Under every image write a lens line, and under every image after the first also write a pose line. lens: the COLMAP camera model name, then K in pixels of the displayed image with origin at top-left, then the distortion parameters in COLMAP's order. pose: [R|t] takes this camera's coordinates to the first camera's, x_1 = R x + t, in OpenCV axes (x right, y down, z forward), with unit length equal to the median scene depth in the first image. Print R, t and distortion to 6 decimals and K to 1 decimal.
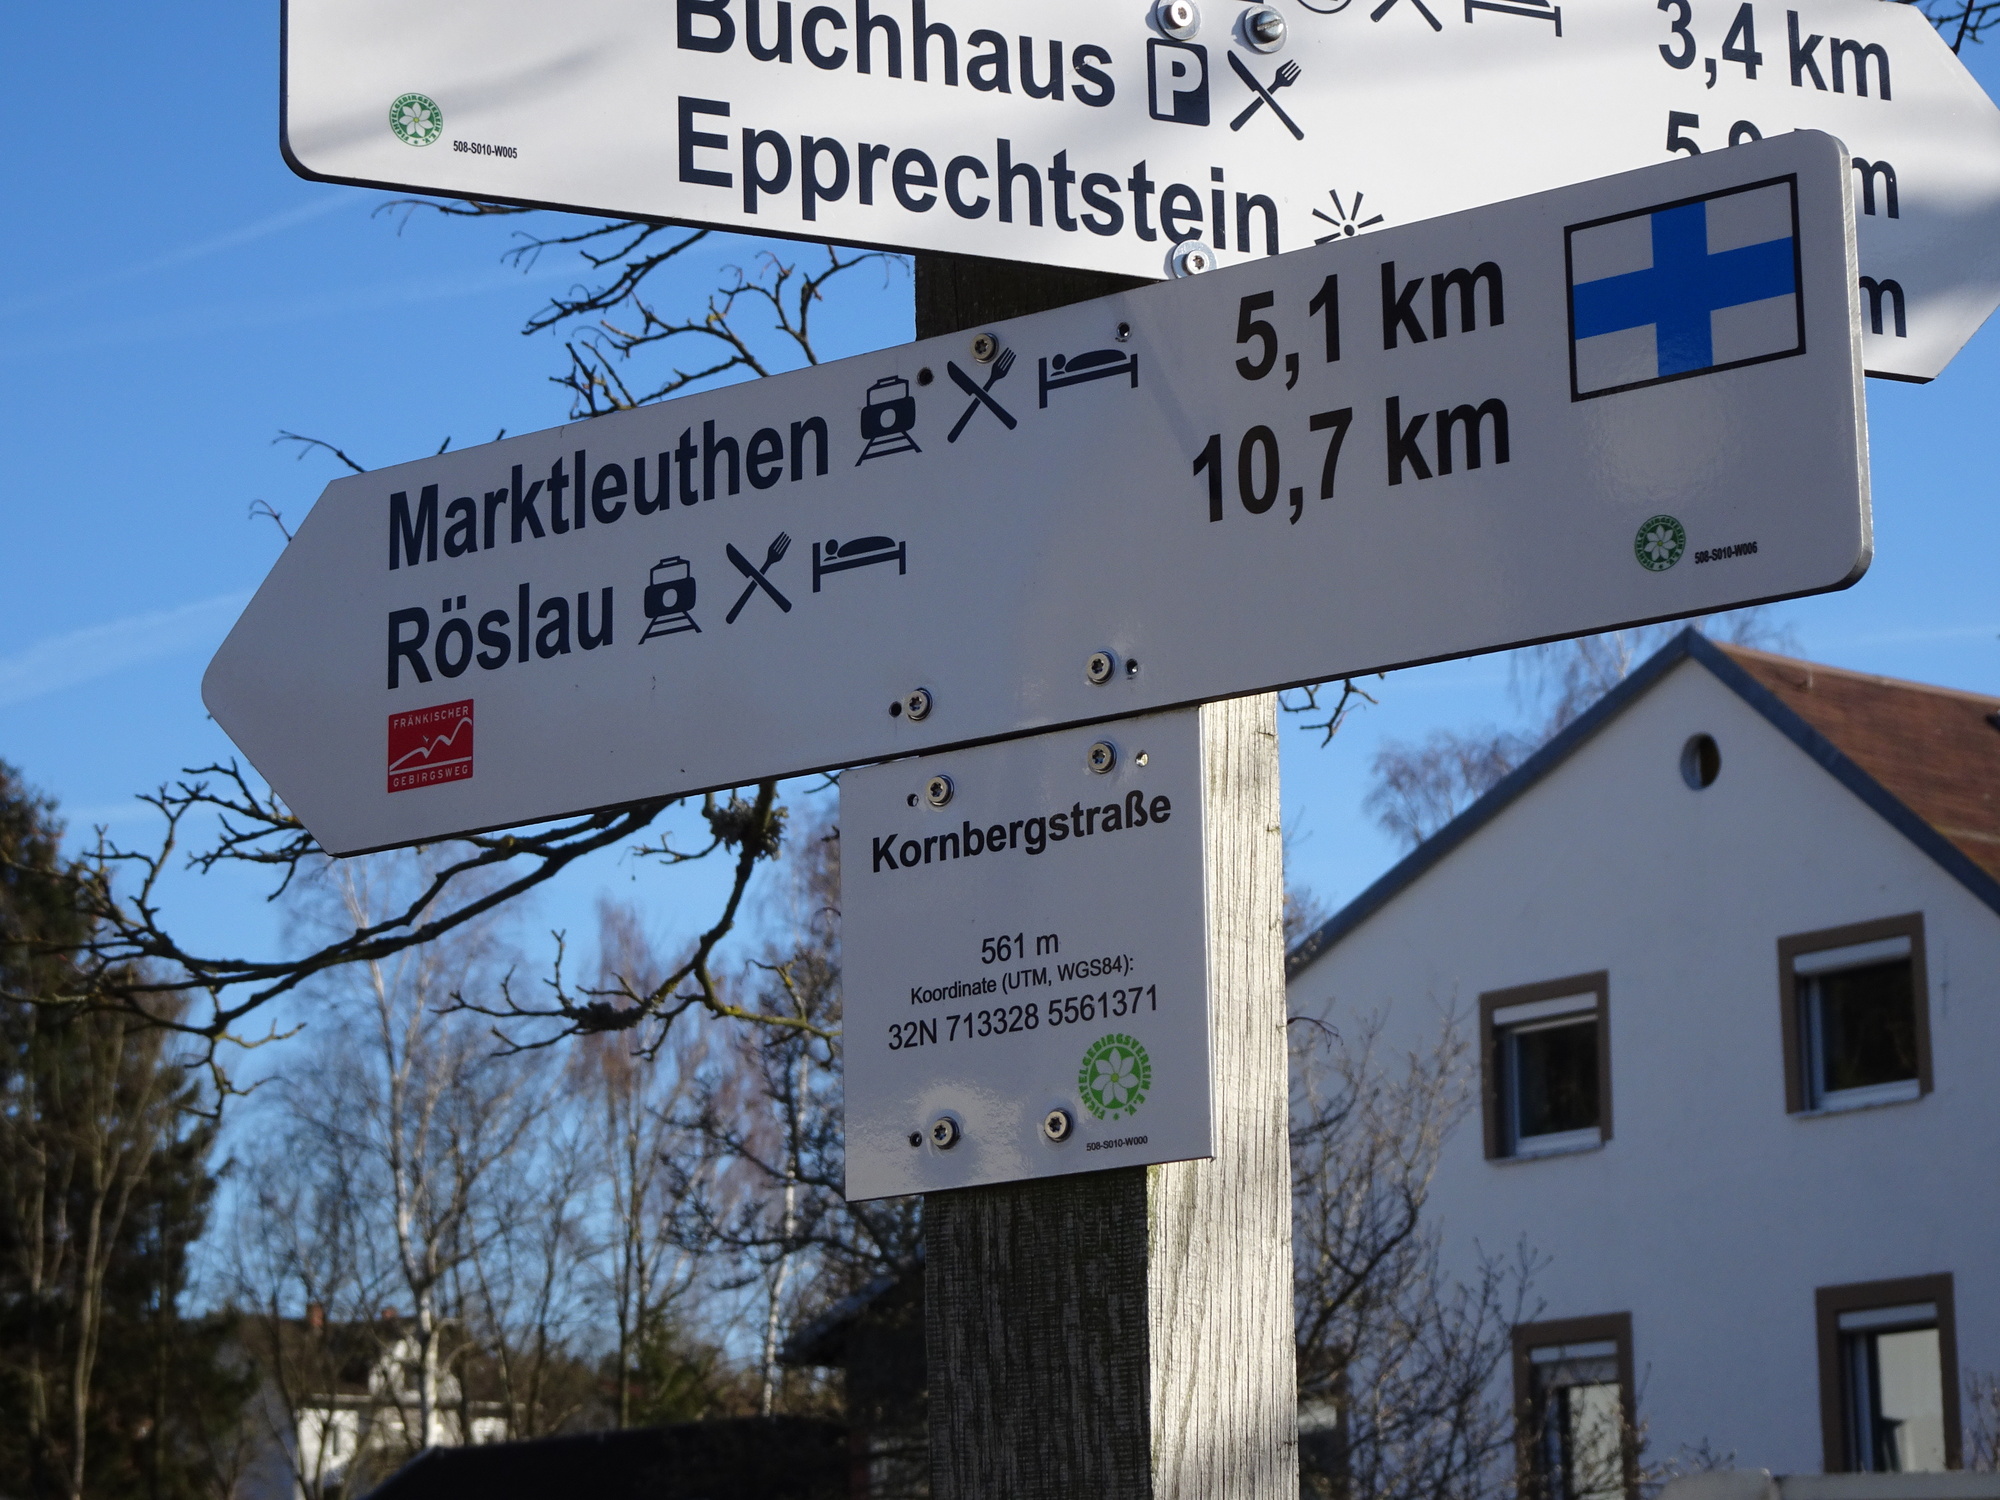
lens RADIAL K [[5131.7, 0, 1001.9], [0, 5131.7, 592.0], [0, 0, 1]] dist [-0.031138, 0.862684]
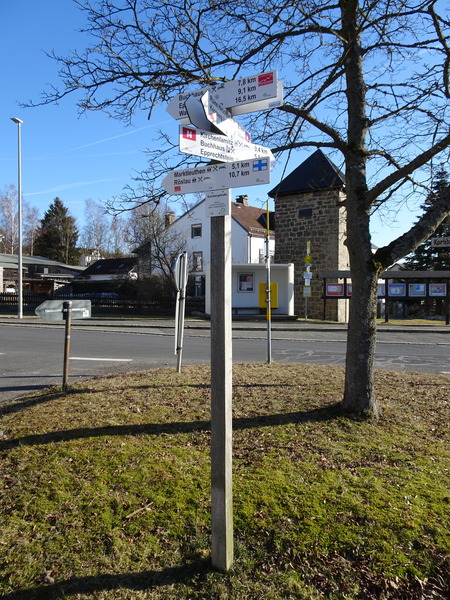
lens RADIAL K [[426.9, 0, 225.0], [0, 426.9, 300.0], [0, 0, 1]] dist [0.009270, 0.000679]
pose [[0.983085, 0.018467, 0.182215, -0.222128], [-0.063163, 0.968051, 0.242669, 0.036367], [-0.171912, -0.250074, 0.952843, -0.441871]]
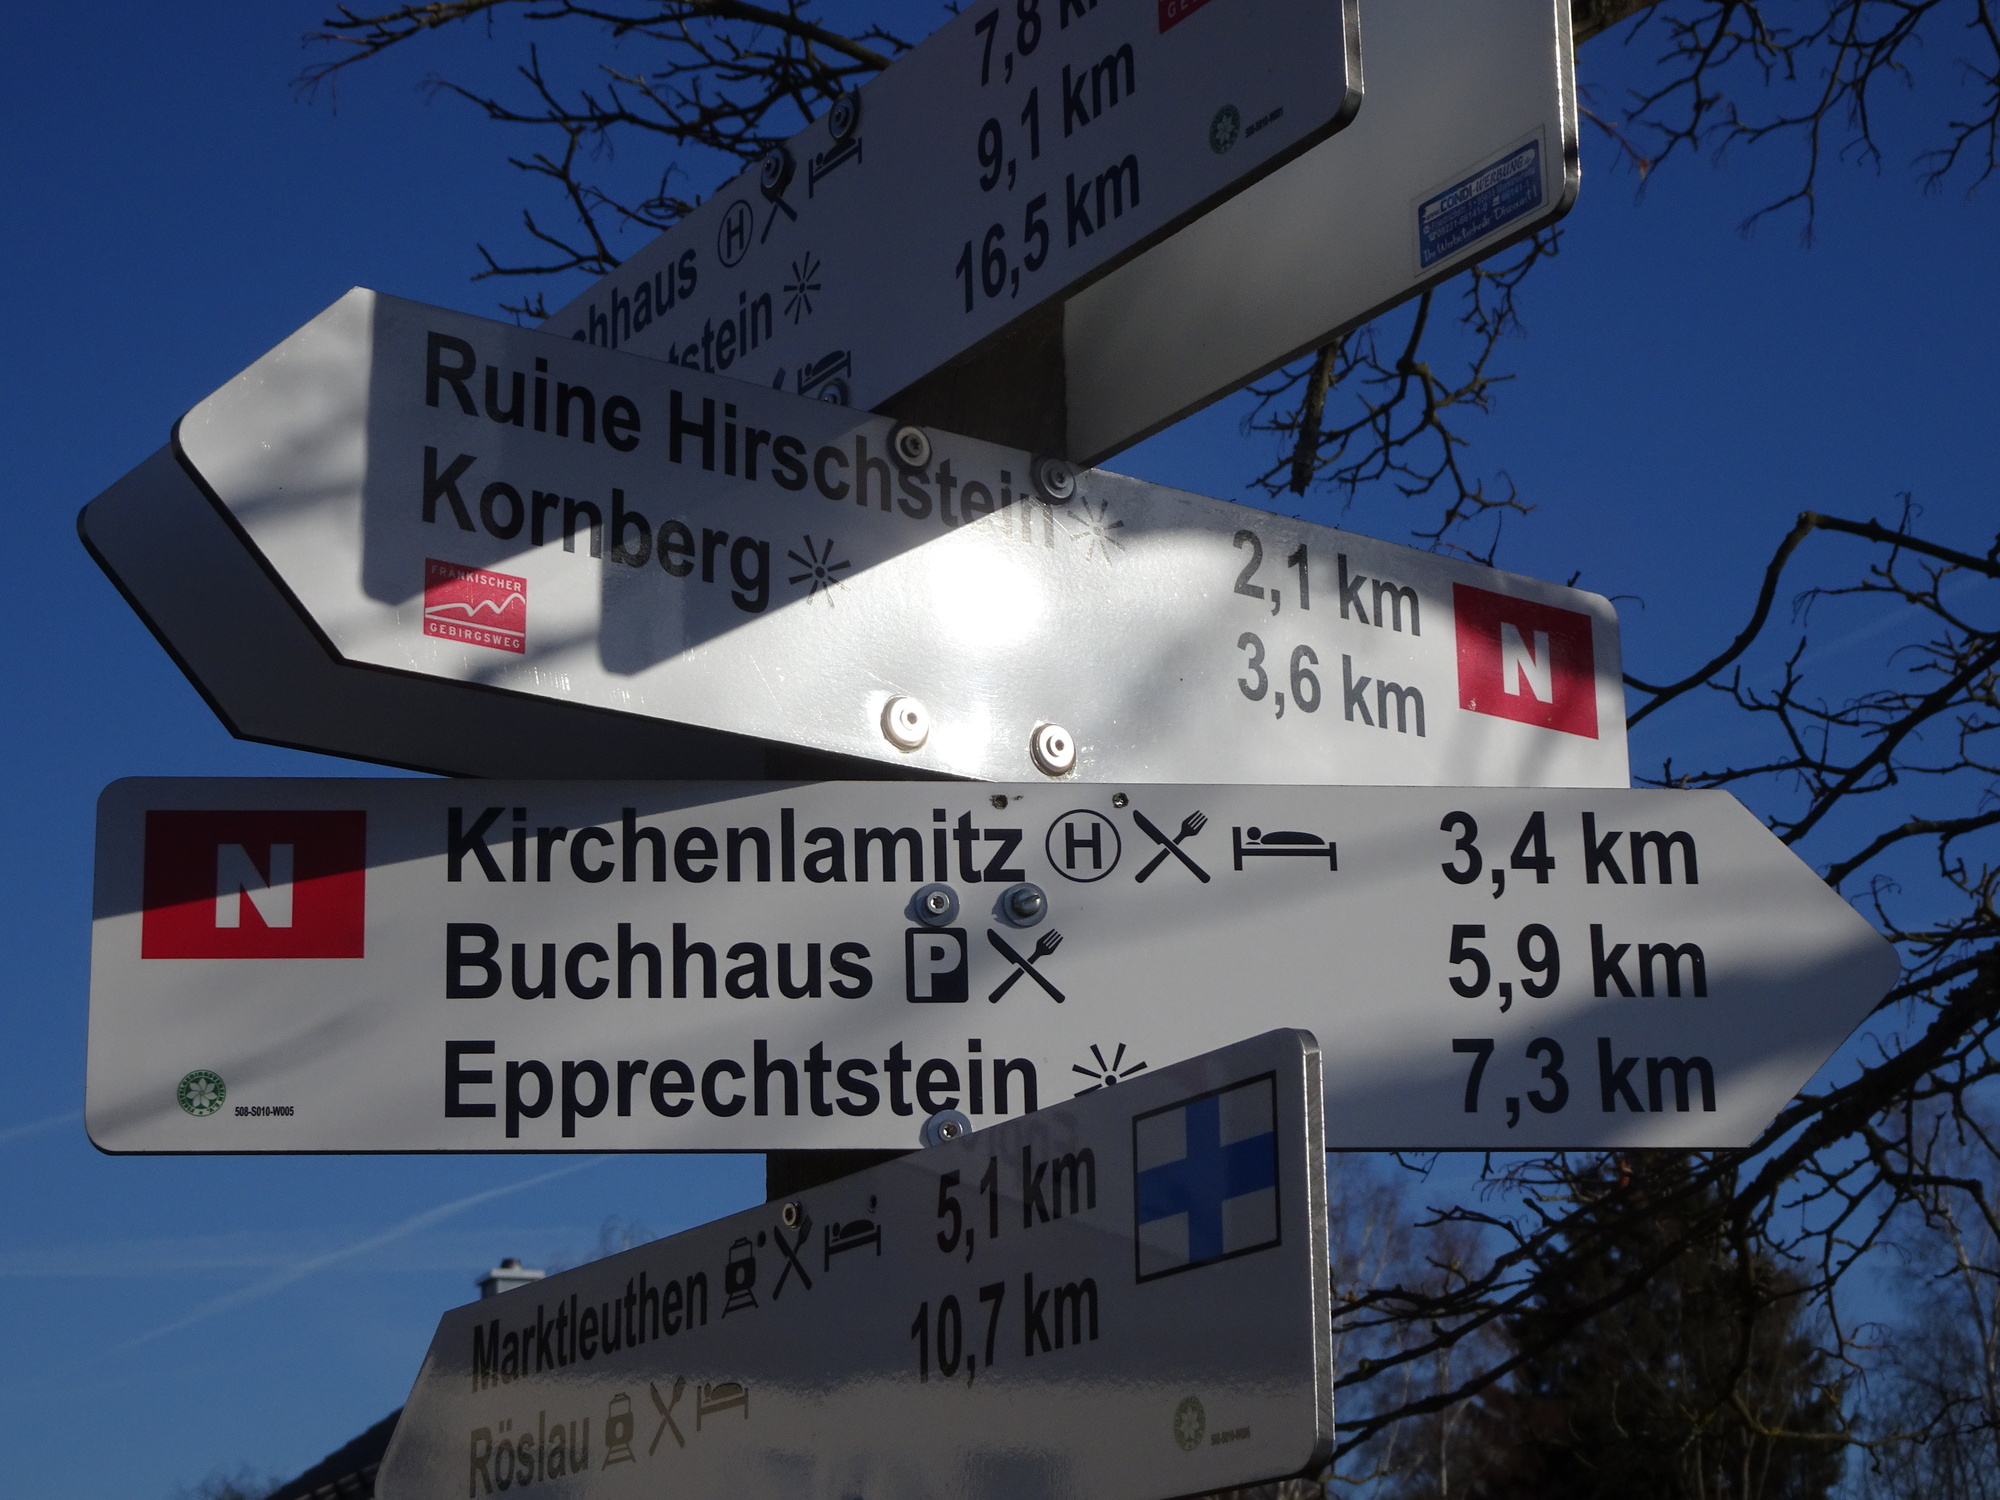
lens RADIAL K [[4201.2, 0, 1004.1], [0, 4201.2, 694.6], [0, 0, 1]] dist [-0.026540, 0.370784]
pose [[0.938389, -0.103269, -0.329790, 0.363867], [0.083392, 0.993773, -0.073902, -0.090974], [0.335368, 0.041847, 0.941157, 0.143049]]
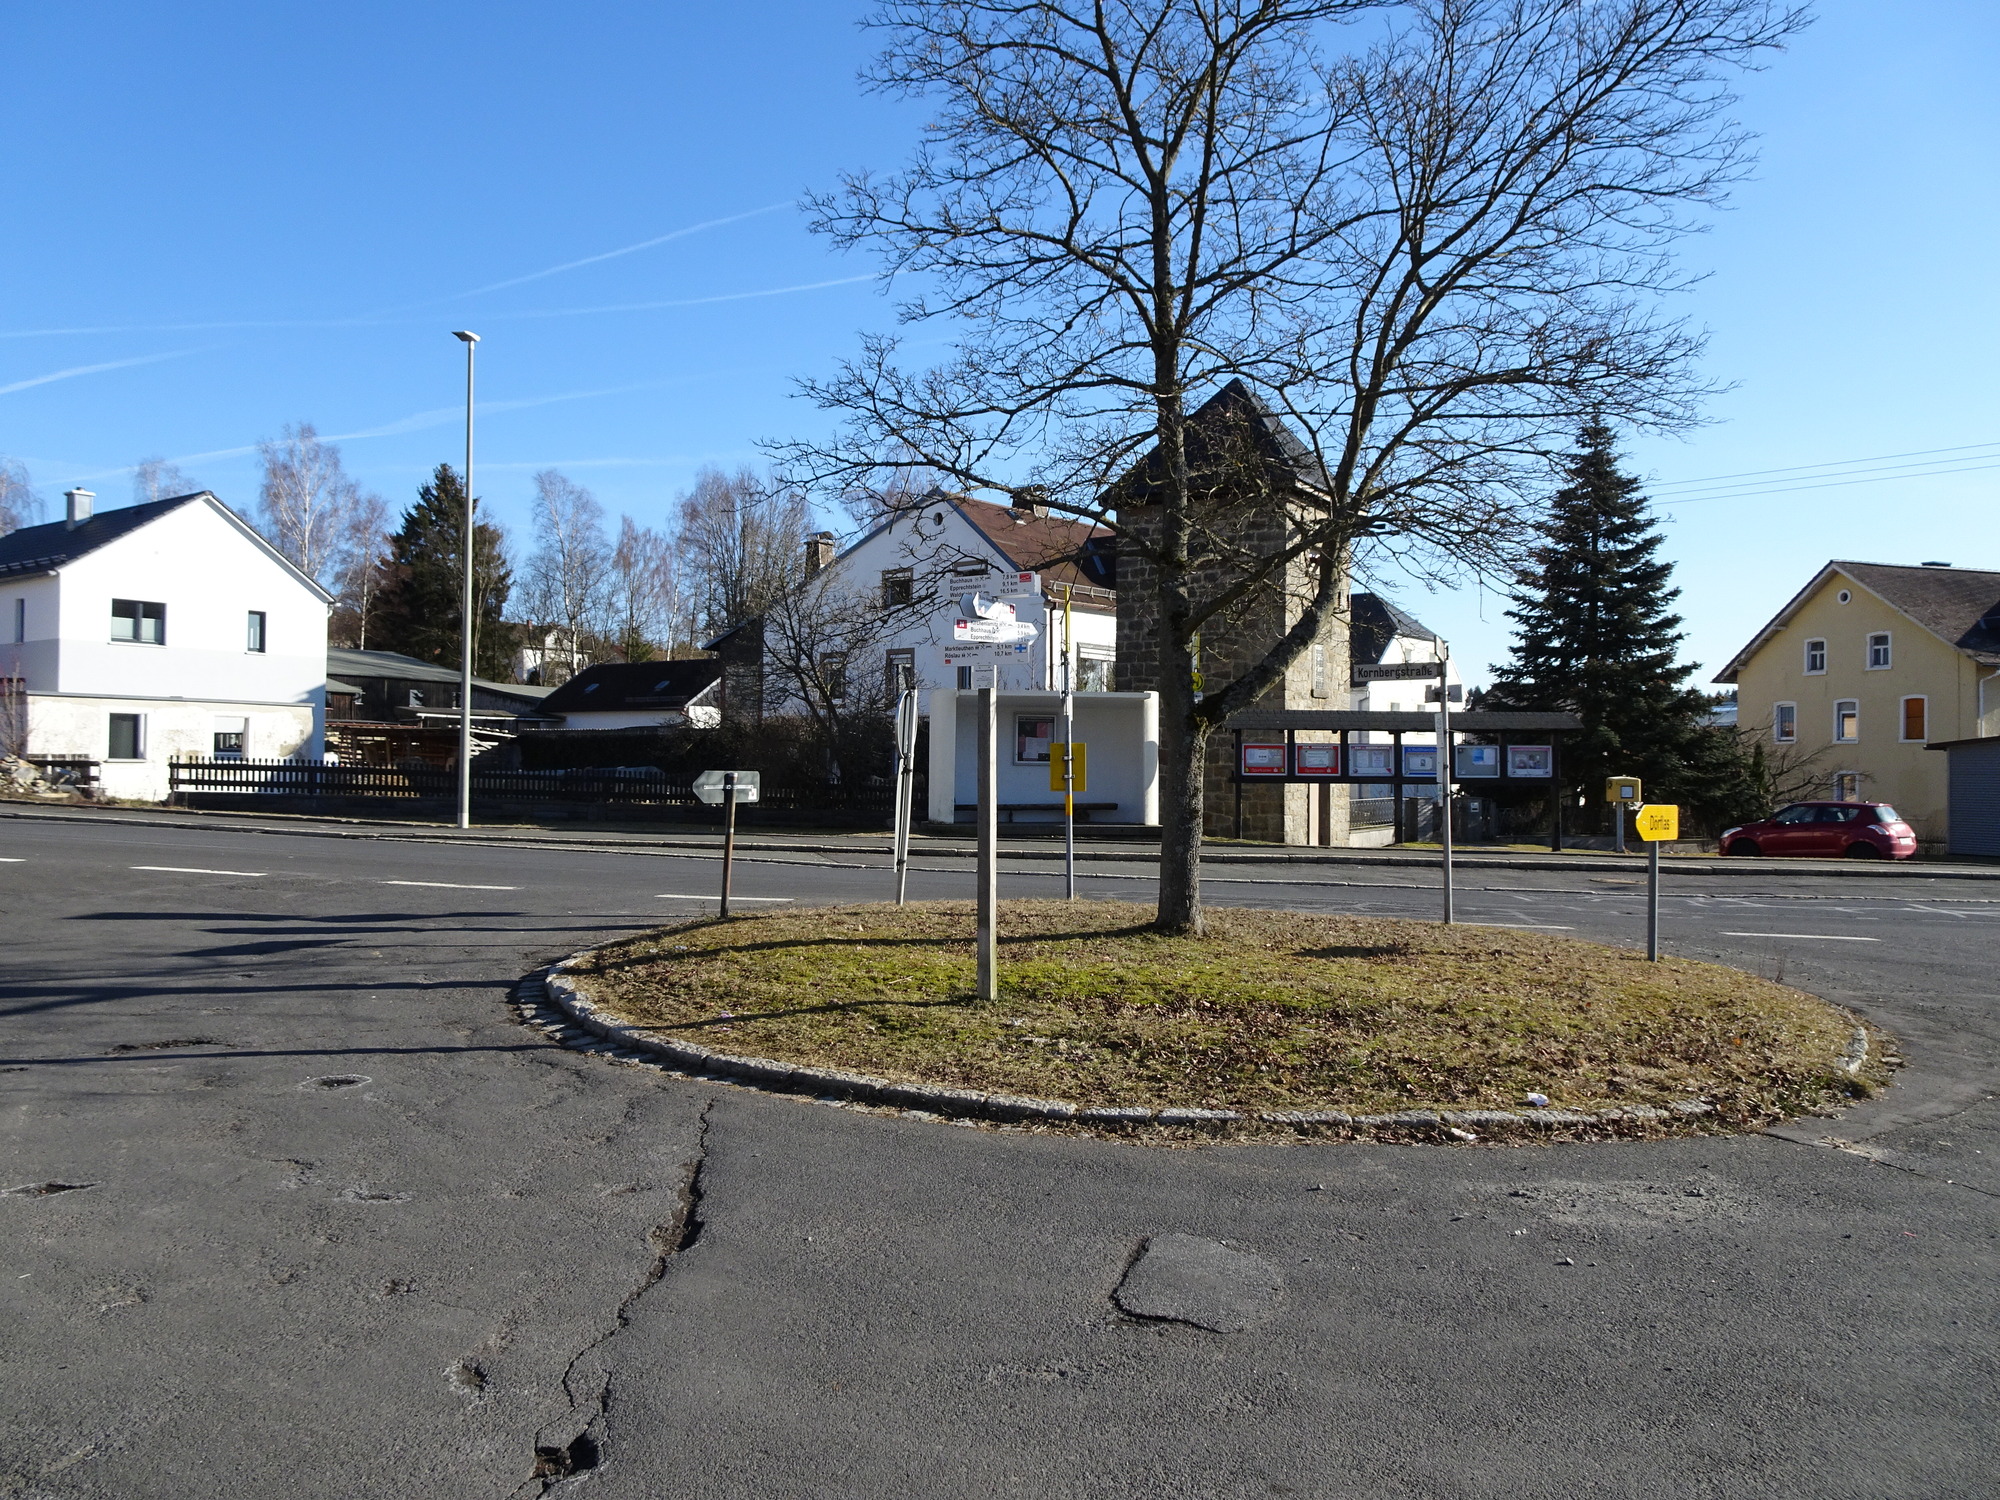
lens RADIAL K [[1422.9, 0, 1000.0], [0, 1422.9, 750.0], [0, 0, 1]] dist [0.009270, 0.000679]
pose [[0.979870, 0.028424, 0.197603, -0.993442], [-0.070833, 0.974914, 0.211011, -0.802289], [-0.186649, -0.220760, 0.957302, -4.243671]]
